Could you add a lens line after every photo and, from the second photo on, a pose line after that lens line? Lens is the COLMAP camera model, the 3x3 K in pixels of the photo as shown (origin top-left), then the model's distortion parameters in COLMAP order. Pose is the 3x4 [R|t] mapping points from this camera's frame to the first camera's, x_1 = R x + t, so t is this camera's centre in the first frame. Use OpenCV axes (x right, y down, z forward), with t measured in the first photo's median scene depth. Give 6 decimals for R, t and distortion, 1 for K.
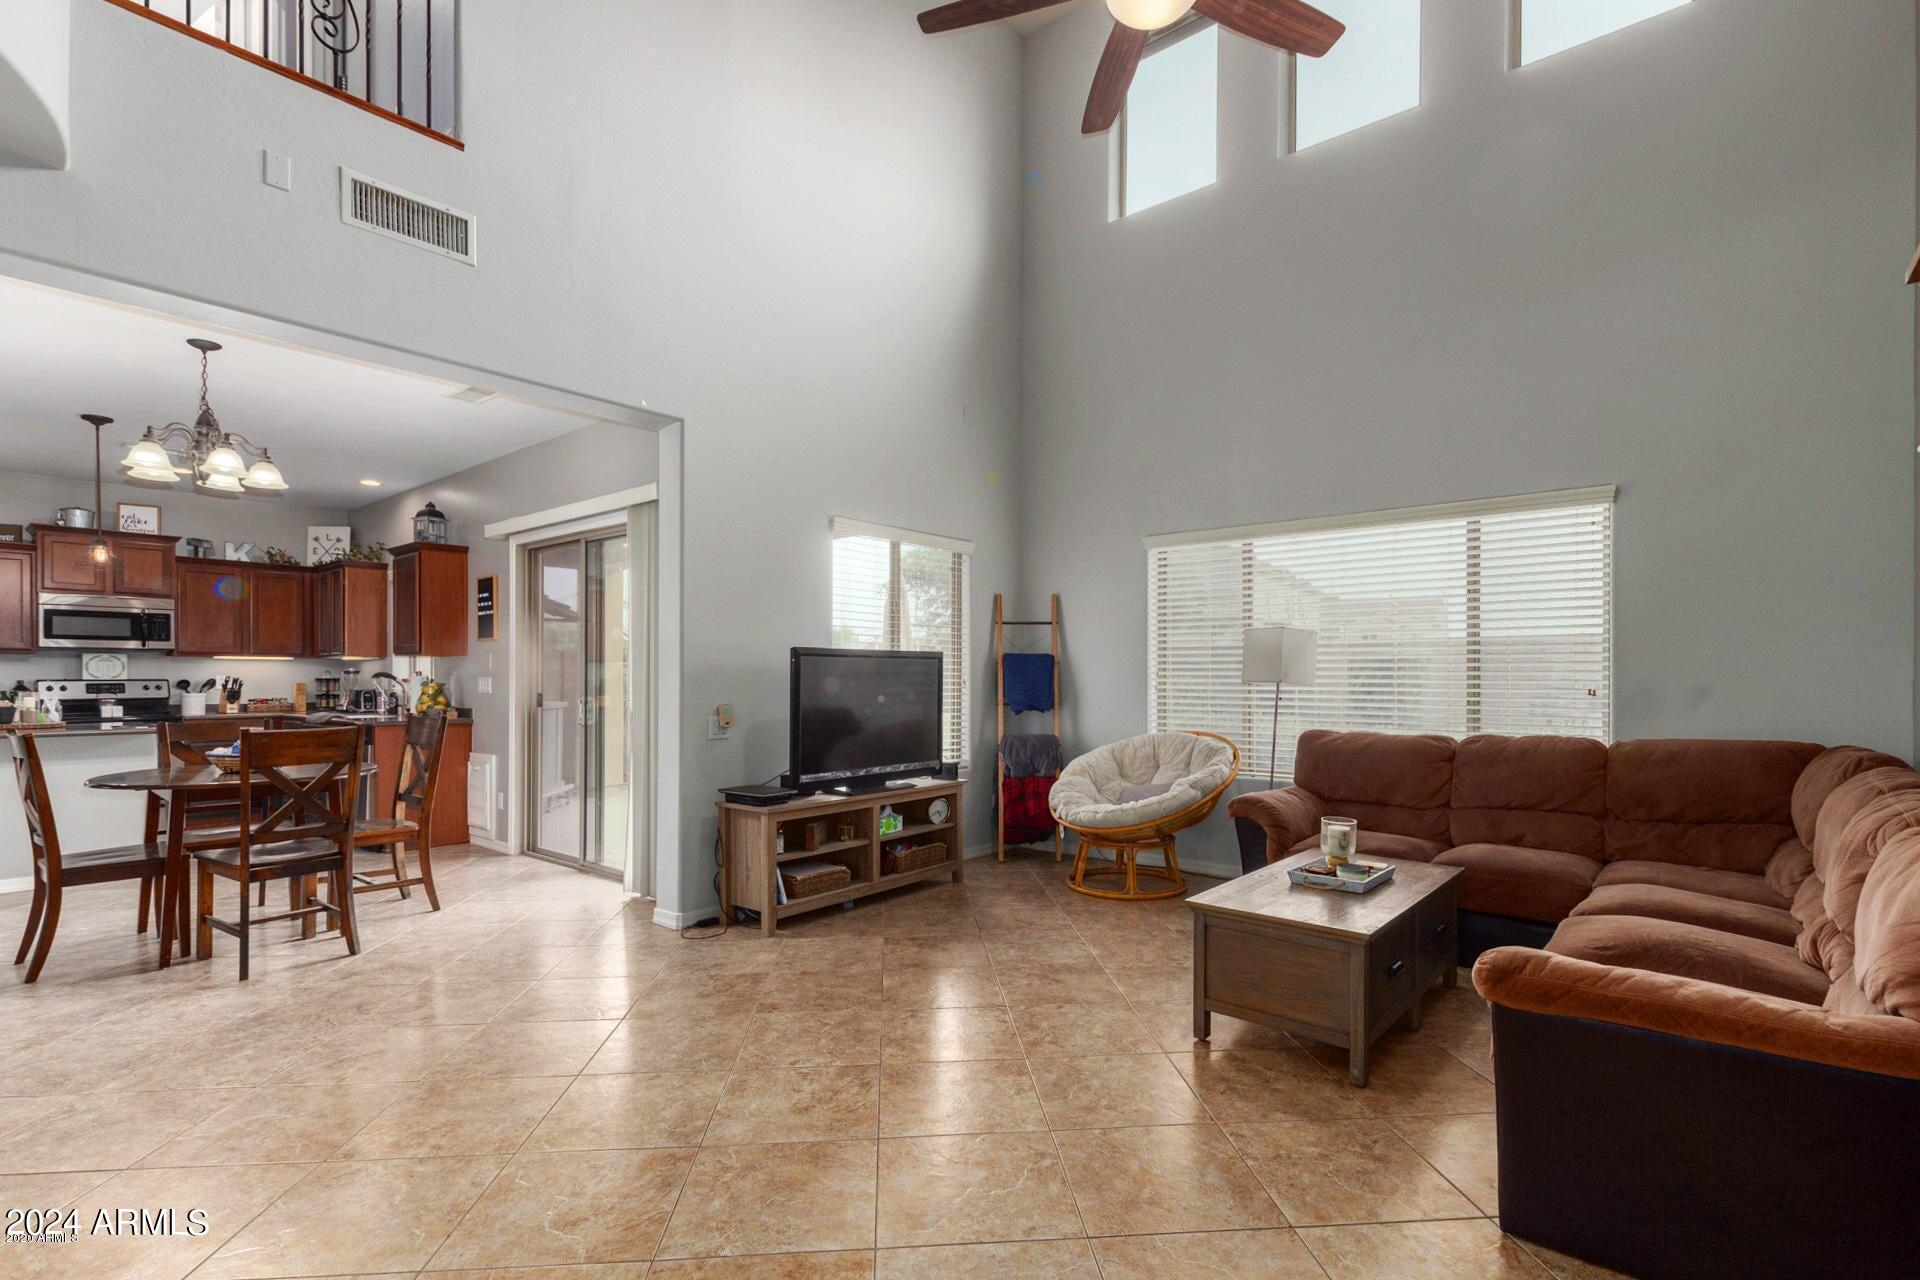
lens RADIAL K [[891.8, 0, 969.8], [0, 891.8, 681.3], [0, 0, 1]] dist [0.025643, -0.013272]
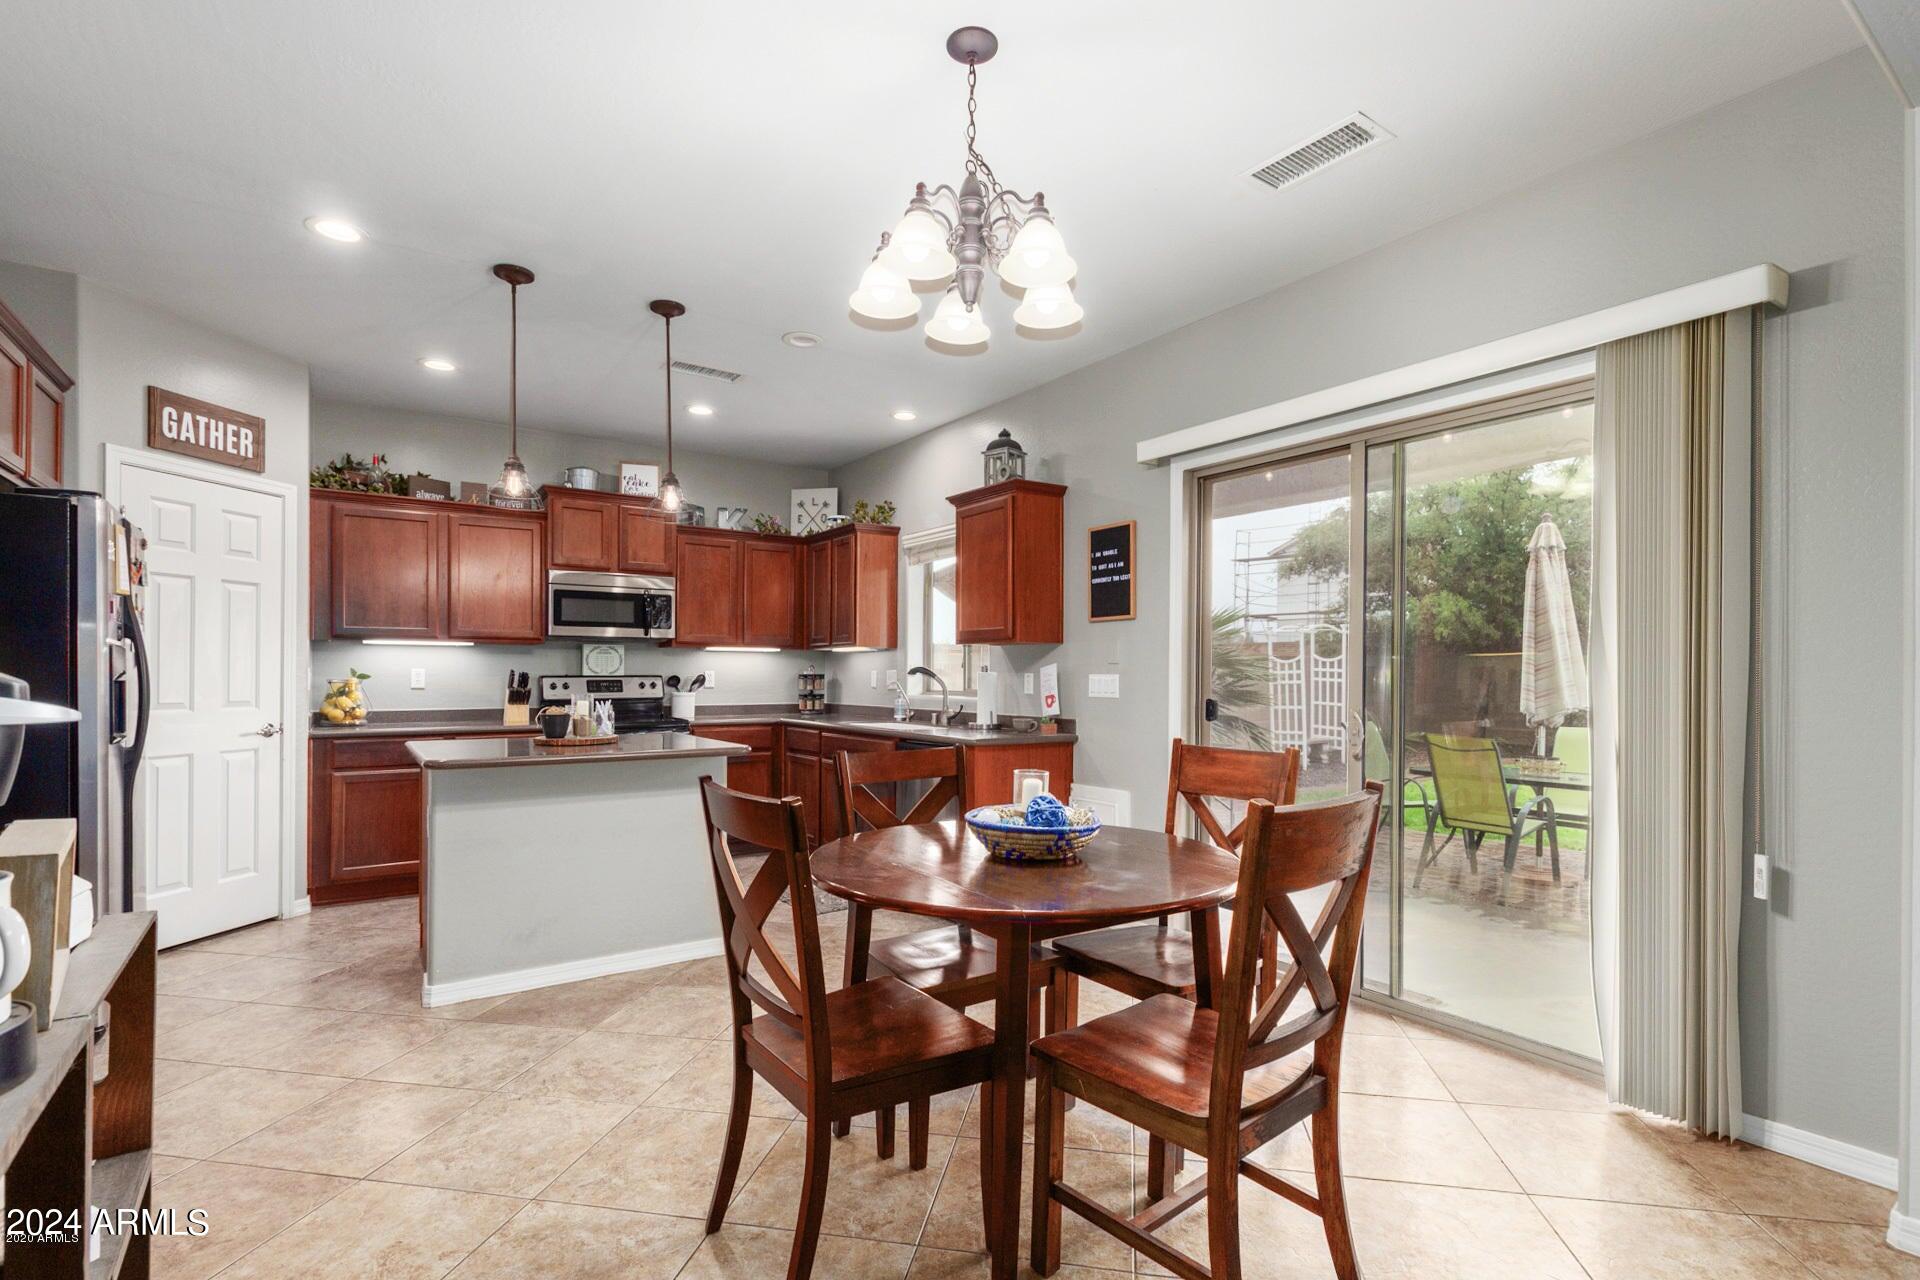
lens RADIAL K [[894.4, 0, 968.2], [0, 894.4, 672.8], [0, 0, 1]] dist [0.005525, 0.000612]
pose [[0.965820, 0.003339, -0.259192, -0.428345], [-0.004611, 0.999980, -0.004301, -0.002606], [0.259172, 0.005349, 0.965816, 0.297014]]
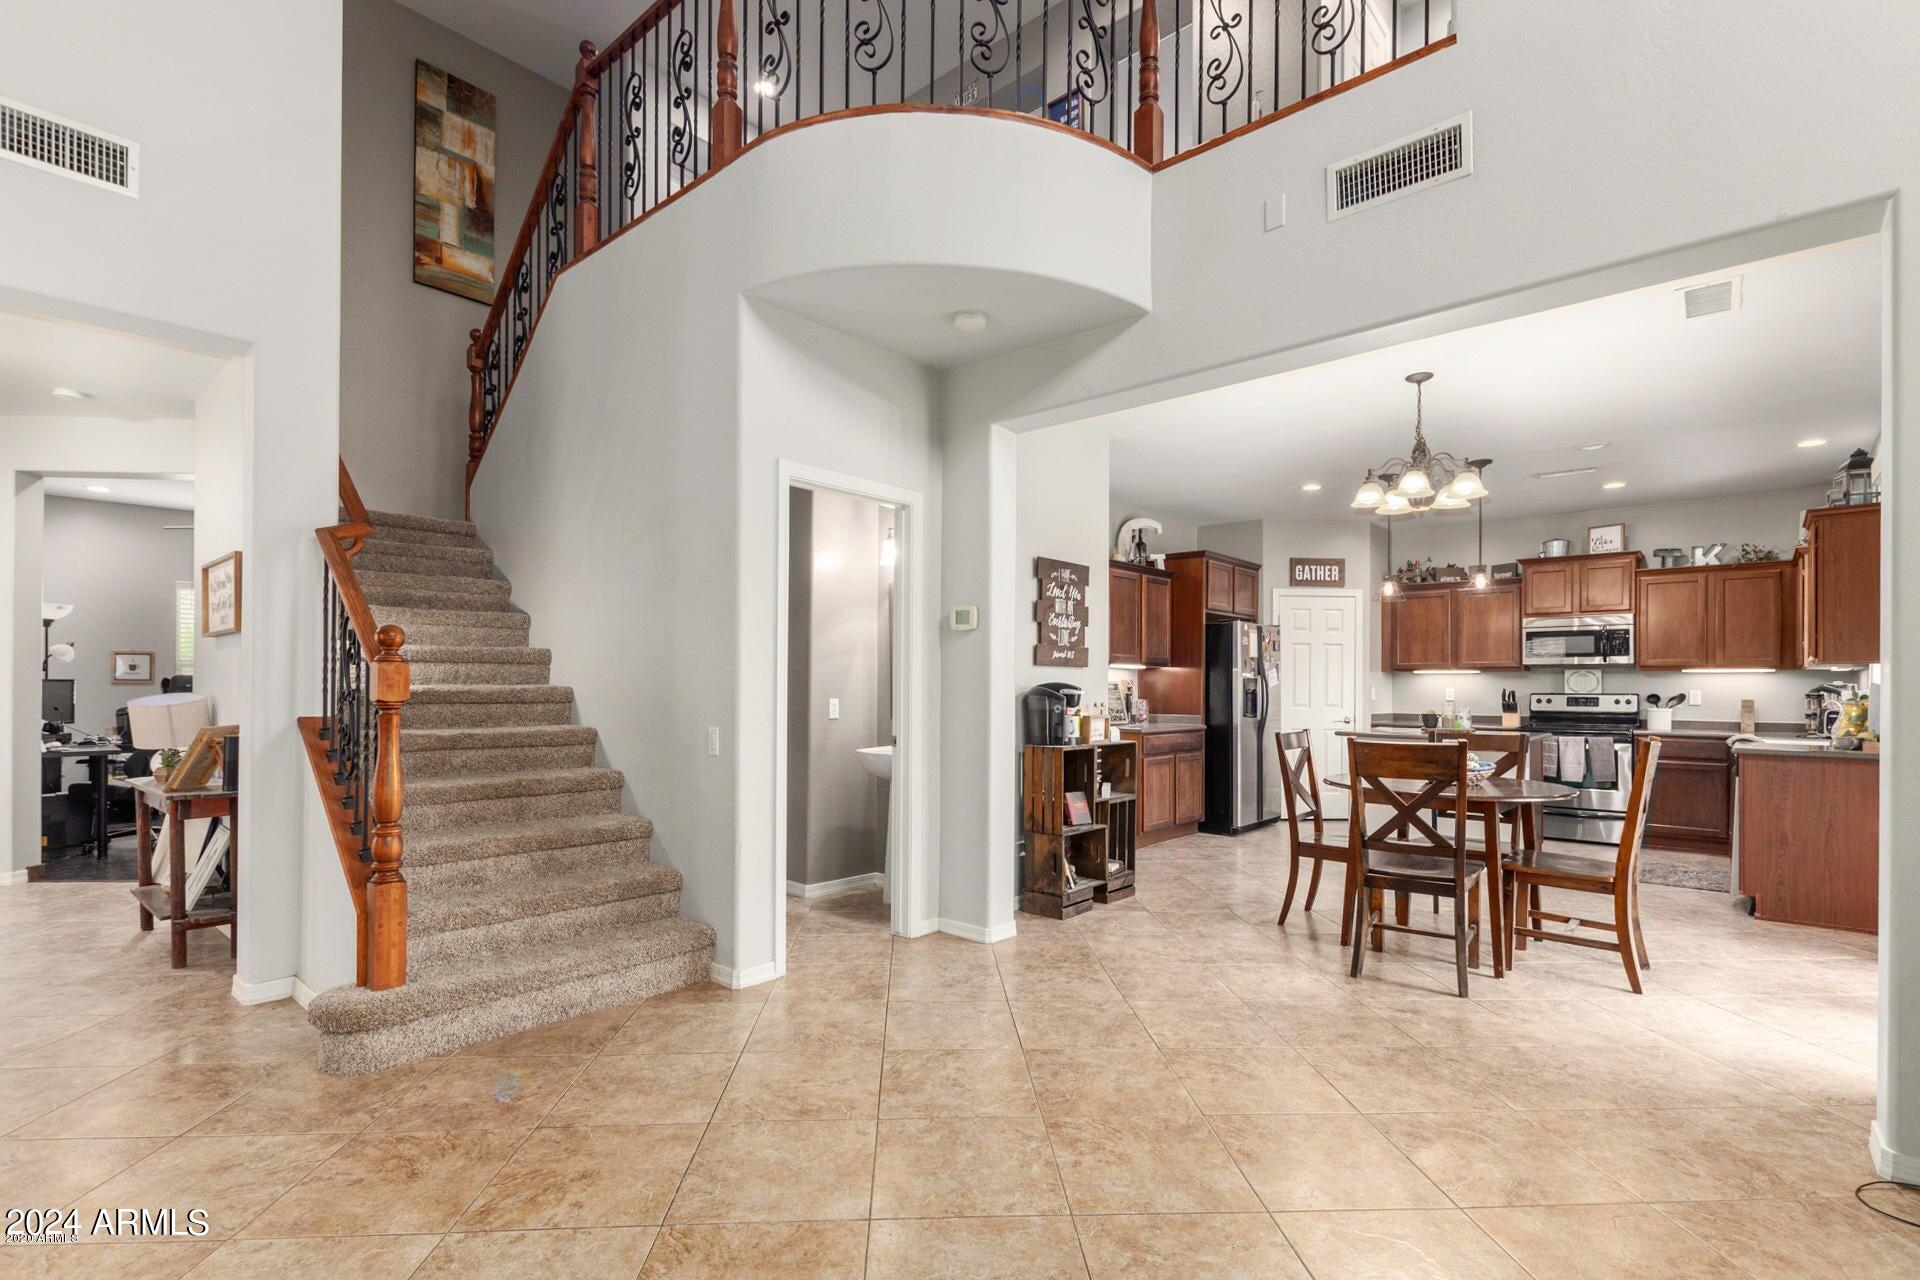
lens RADIAL K [[891.8, 0, 969.8], [0, 891.8, 681.3], [0, 0, 1]] dist [0.025643, -0.013272]
pose [[-0.018828, -0.007521, -0.999794, 0.129803], [-0.011487, 0.999907, -0.007306, -0.000350], [0.999757, 0.011347, -0.018913, 0.294985]]
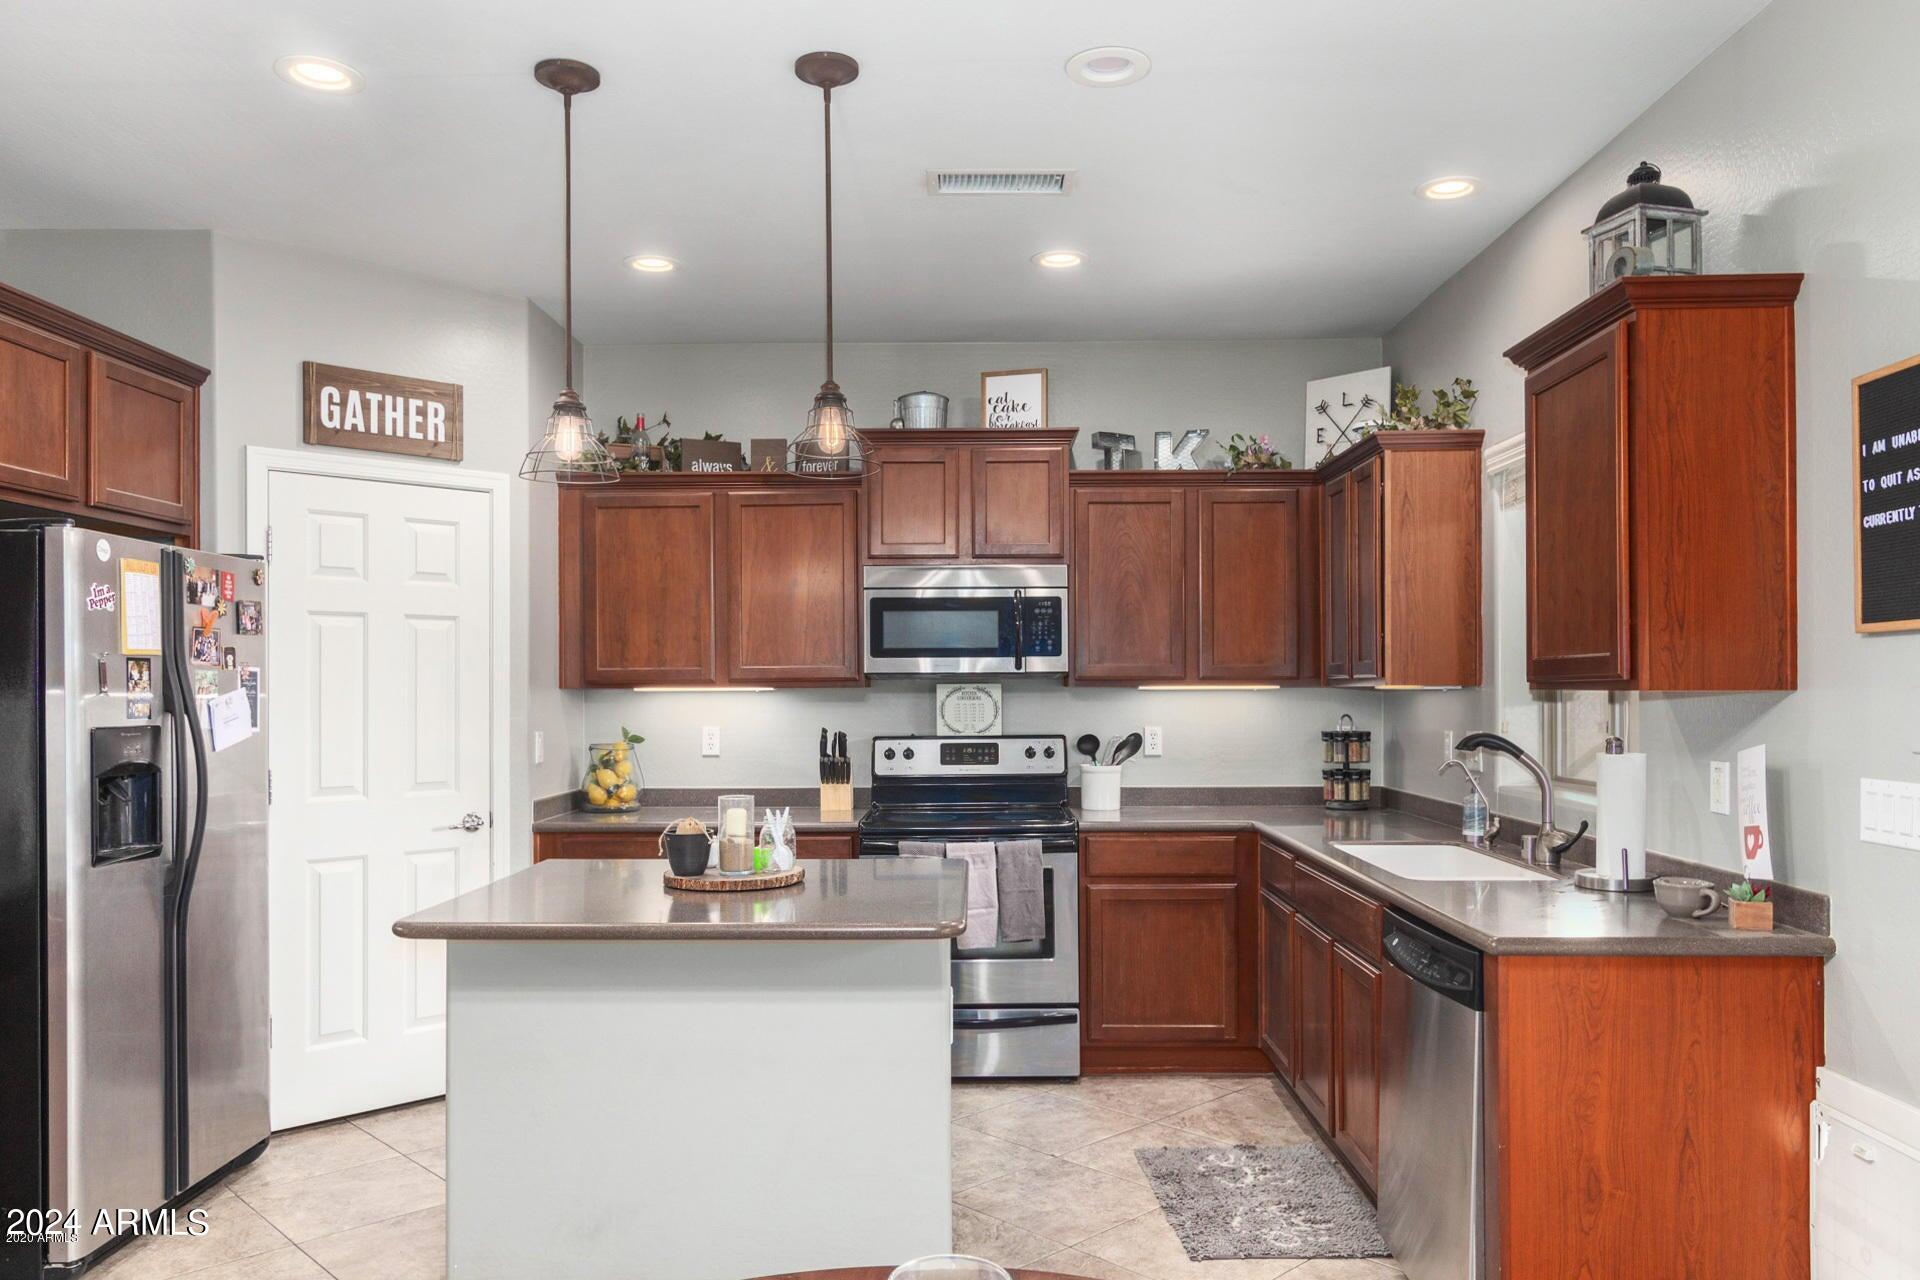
lens RADIAL K [[1375.6, 0, 964.2], [0, 1375.6, 680.4], [0, 0, 1]] dist [0.002868, 0.002109]
pose [[0.633381, -0.006141, -0.773816, -0.381293], [0.001453, 0.999976, -0.006746, -0.027781], [0.773839, 0.003148, 0.633375, 0.528015]]
